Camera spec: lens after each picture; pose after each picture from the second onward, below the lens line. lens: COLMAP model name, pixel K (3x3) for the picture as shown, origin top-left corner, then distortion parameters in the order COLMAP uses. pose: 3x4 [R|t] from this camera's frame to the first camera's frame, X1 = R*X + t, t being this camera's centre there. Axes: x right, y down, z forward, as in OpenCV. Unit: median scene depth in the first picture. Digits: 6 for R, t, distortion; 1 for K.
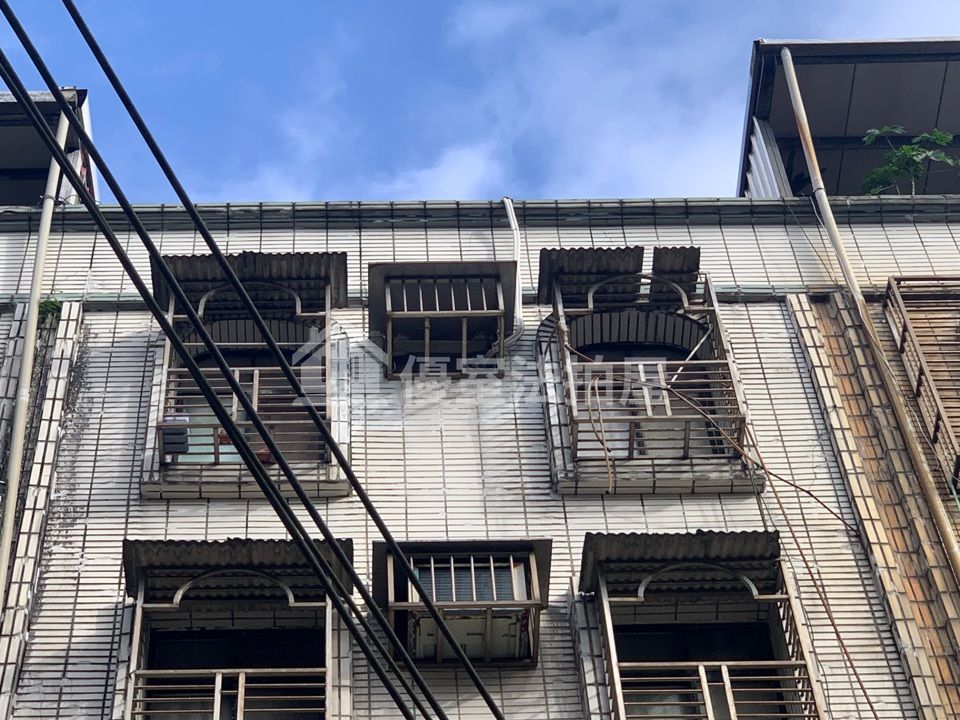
lens RADIAL K [[2371.6, 0, 481.5], [0, 2371.6, 330.1], [0, 0, 1]] dist [0.086801, 0.000000]
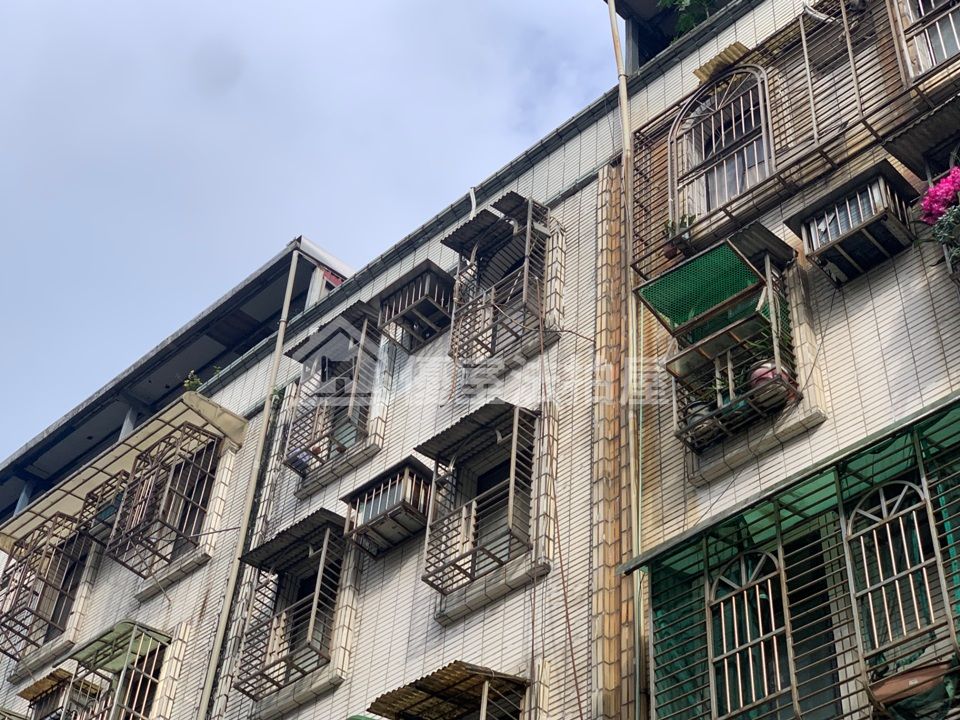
lens RADIAL K [[1641.2, 0, 455.8], [0, 1641.2, 281.6], [0, 0, 1]] dist [0.055205, 0.000000]
pose [[0.702553, -0.469725, -0.534582, 0.611641], [0.535394, 0.843757, -0.037771, 0.036637], [0.468800, -0.259676, 0.844272, 0.043652]]
